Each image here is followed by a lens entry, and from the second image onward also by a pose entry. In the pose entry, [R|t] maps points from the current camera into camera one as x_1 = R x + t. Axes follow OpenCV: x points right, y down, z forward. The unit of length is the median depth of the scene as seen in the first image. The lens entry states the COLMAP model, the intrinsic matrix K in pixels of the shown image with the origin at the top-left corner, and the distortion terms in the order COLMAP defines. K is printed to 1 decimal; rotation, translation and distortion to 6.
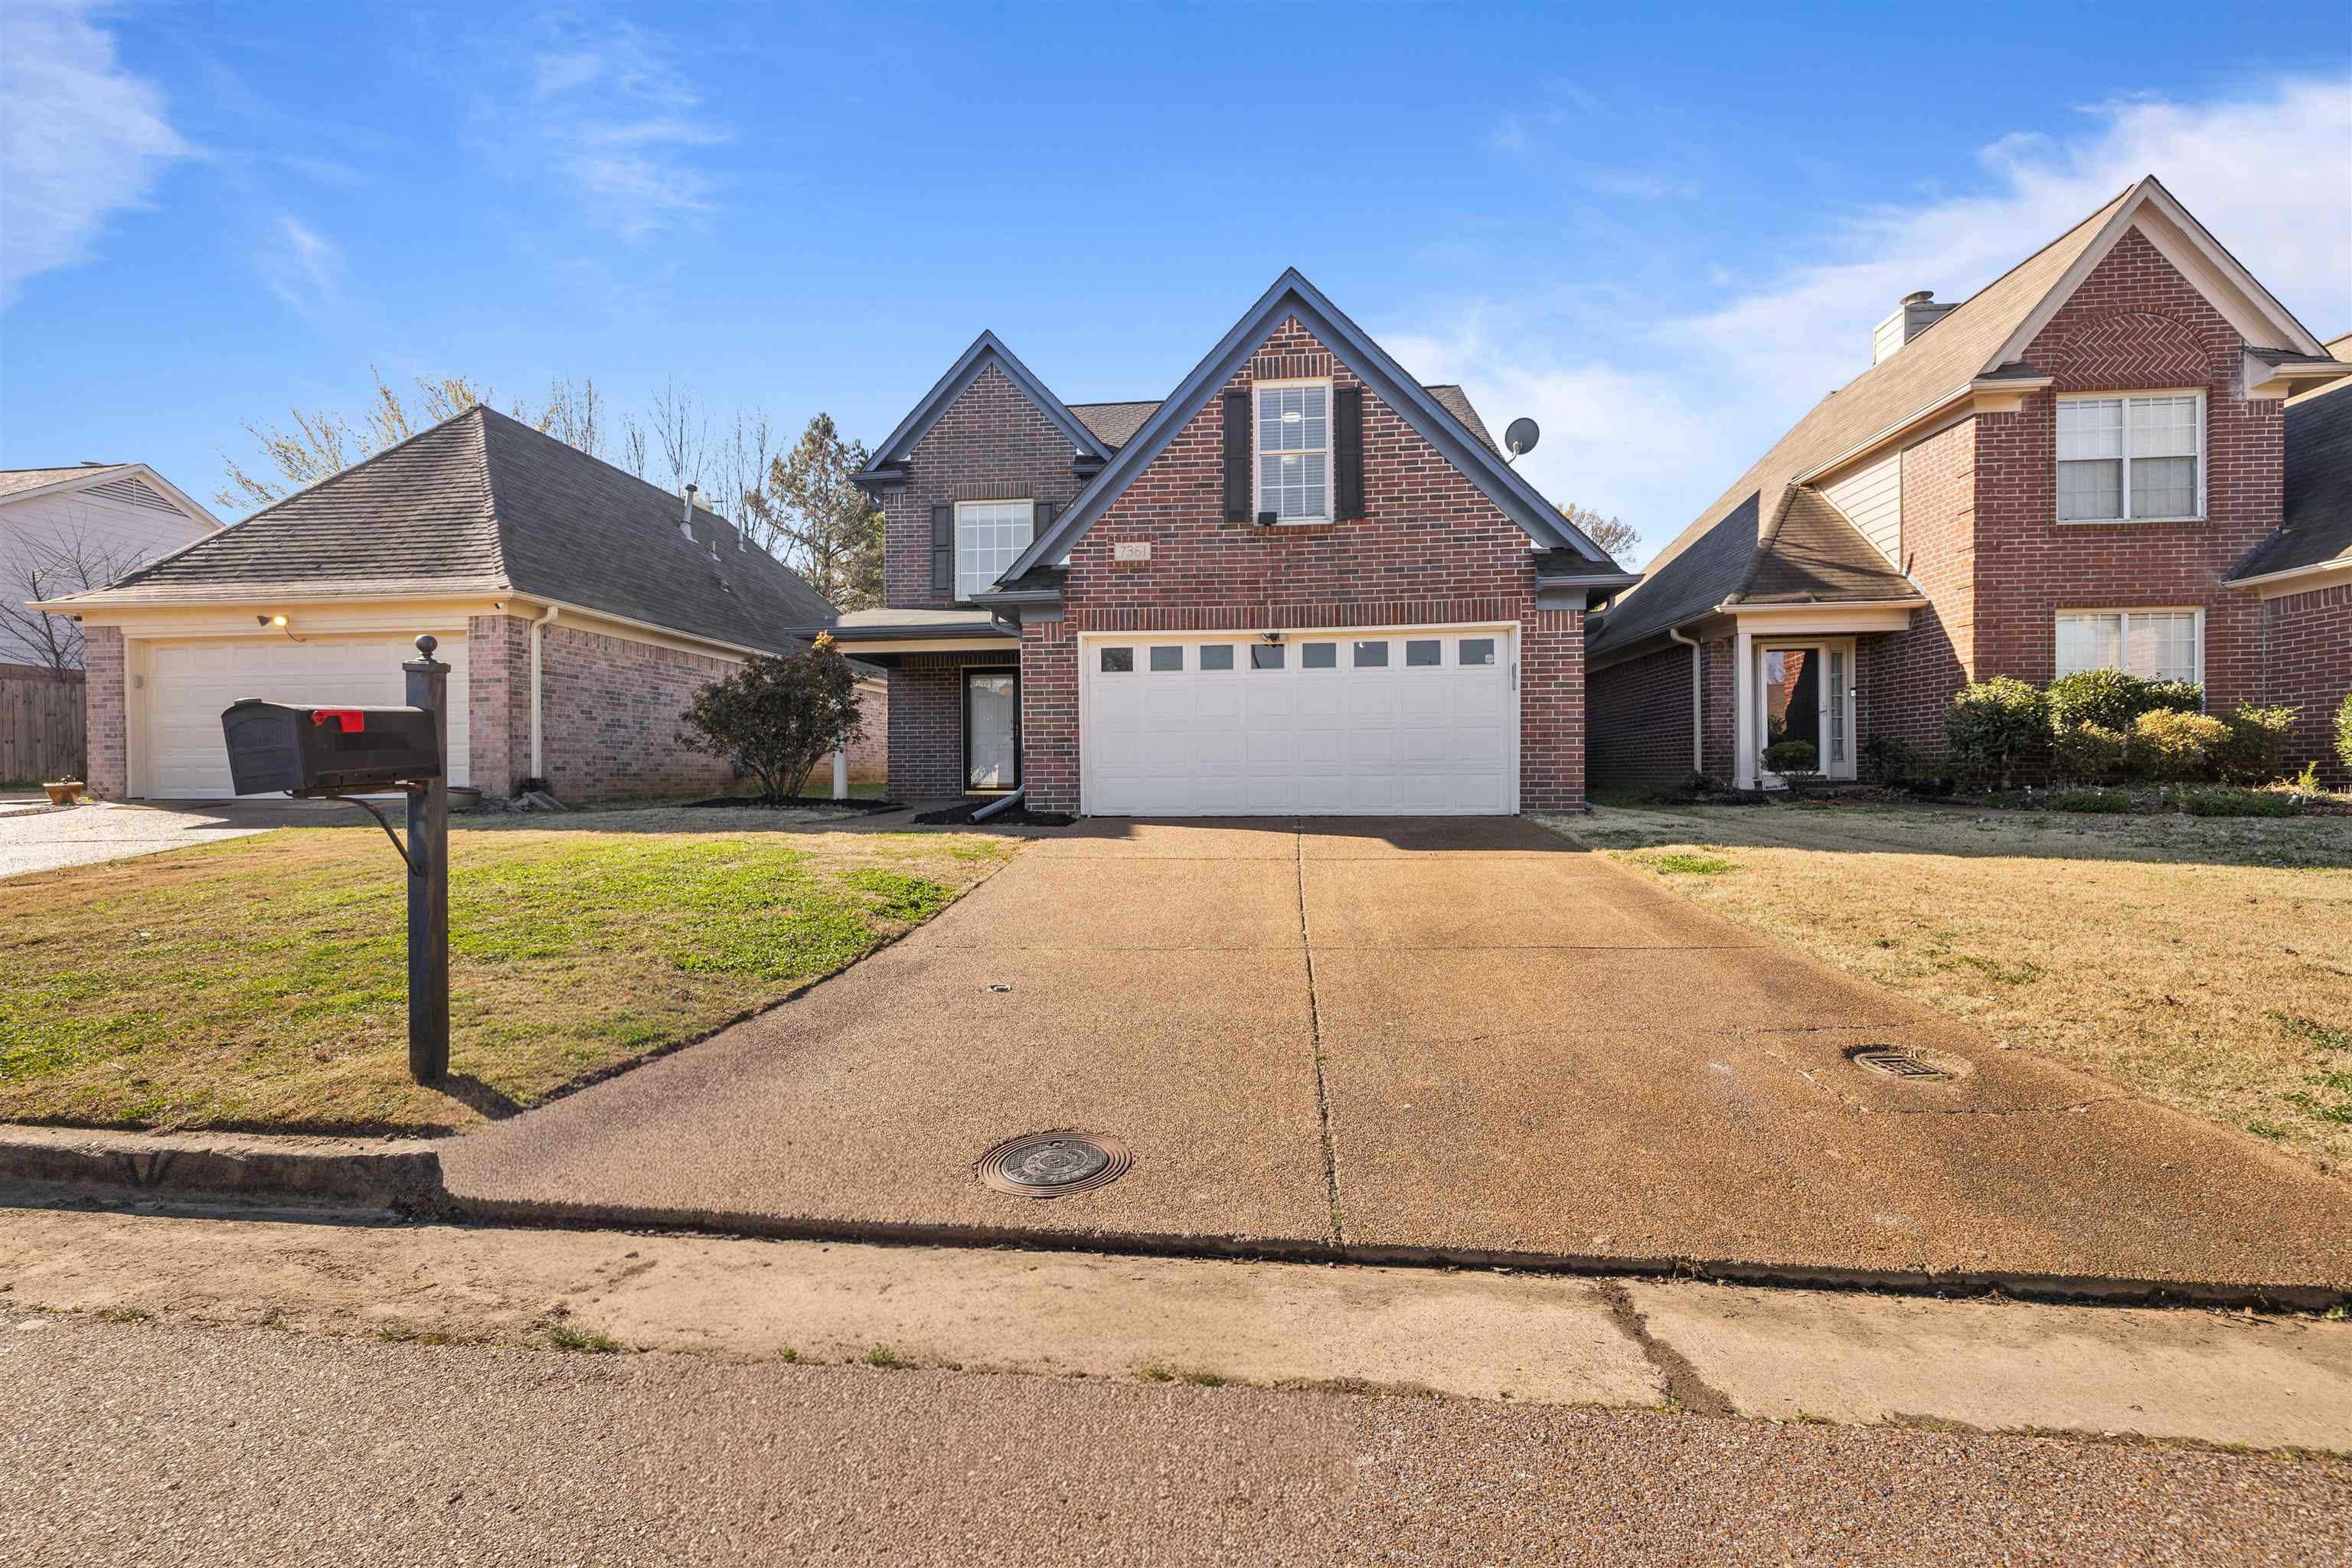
lens RADIAL K [[982.0, 0, 1180.1], [0, 982.0, 780.1], [0, 0, 1]] dist [-0.001195, -0.000870]
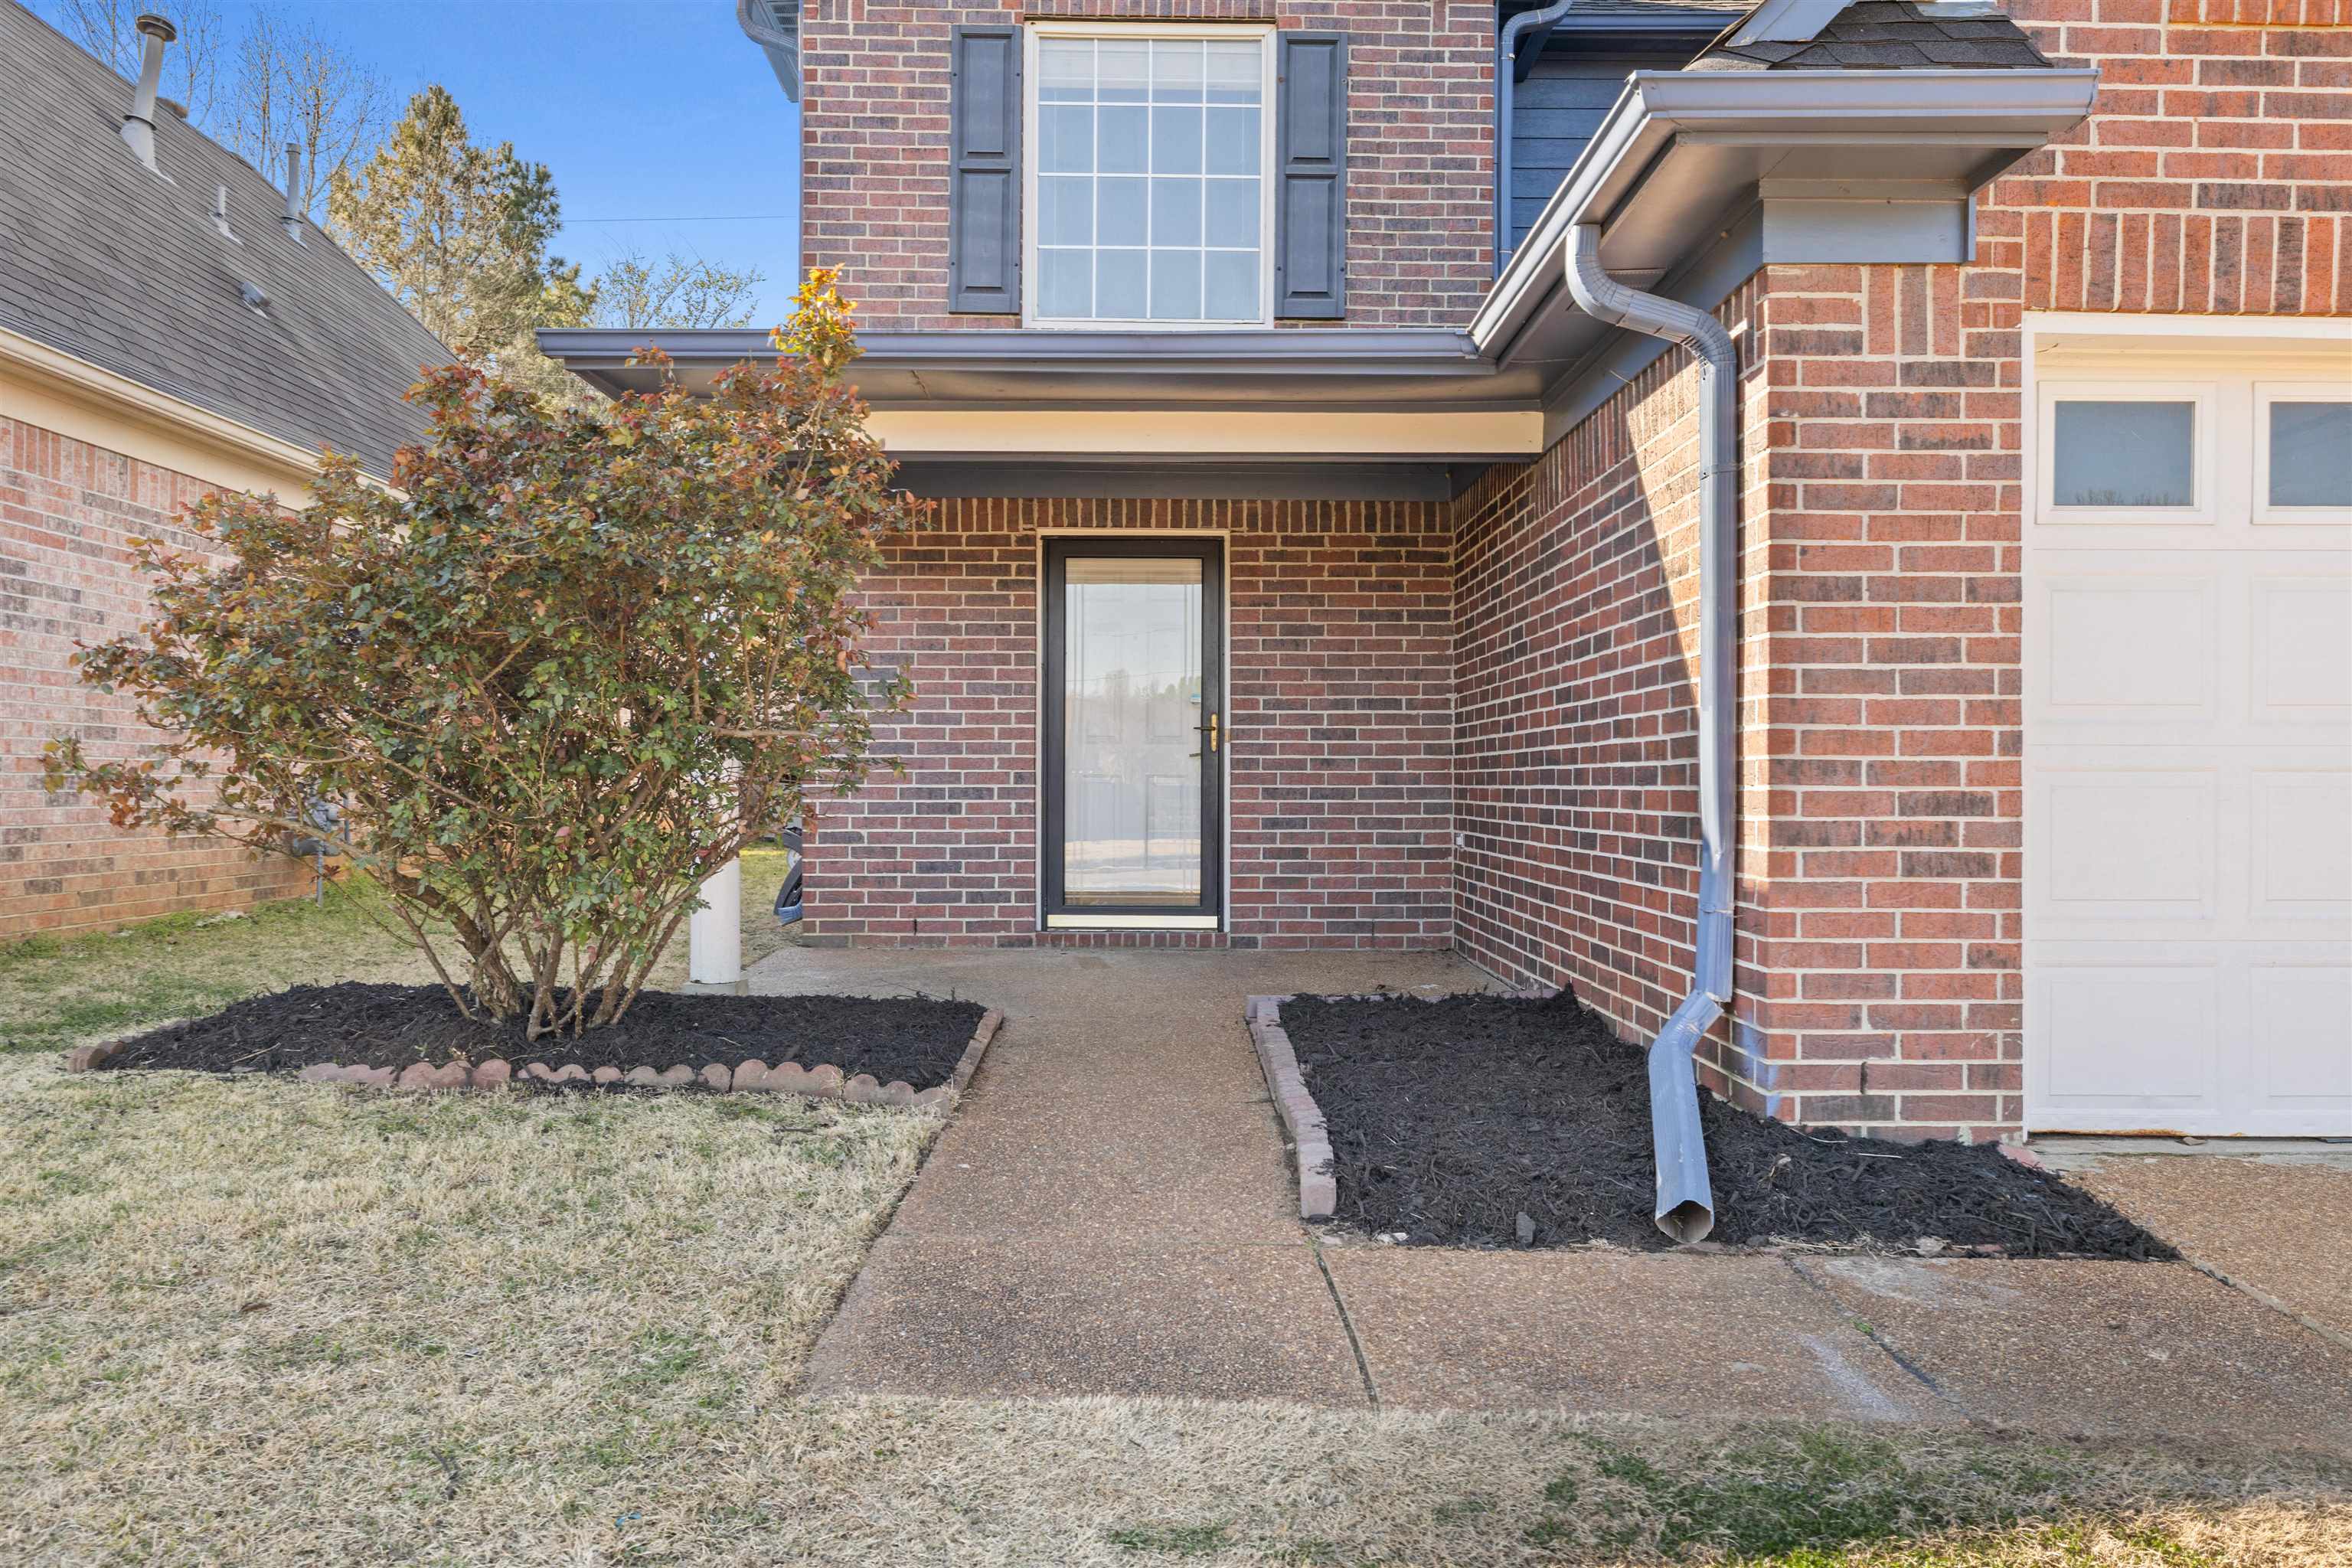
lens RADIAL K [[1567.0, 0, 1173.1], [0, 1567.0, 785.8], [0, 0, 1]] dist [0.000634, 0.000690]
pose [[0.993407, 0.010177, 0.114186, -0.239806], [-0.009454, 0.999932, -0.006874, -0.029357], [-0.114248, 0.005749, 0.993436, 0.487221]]
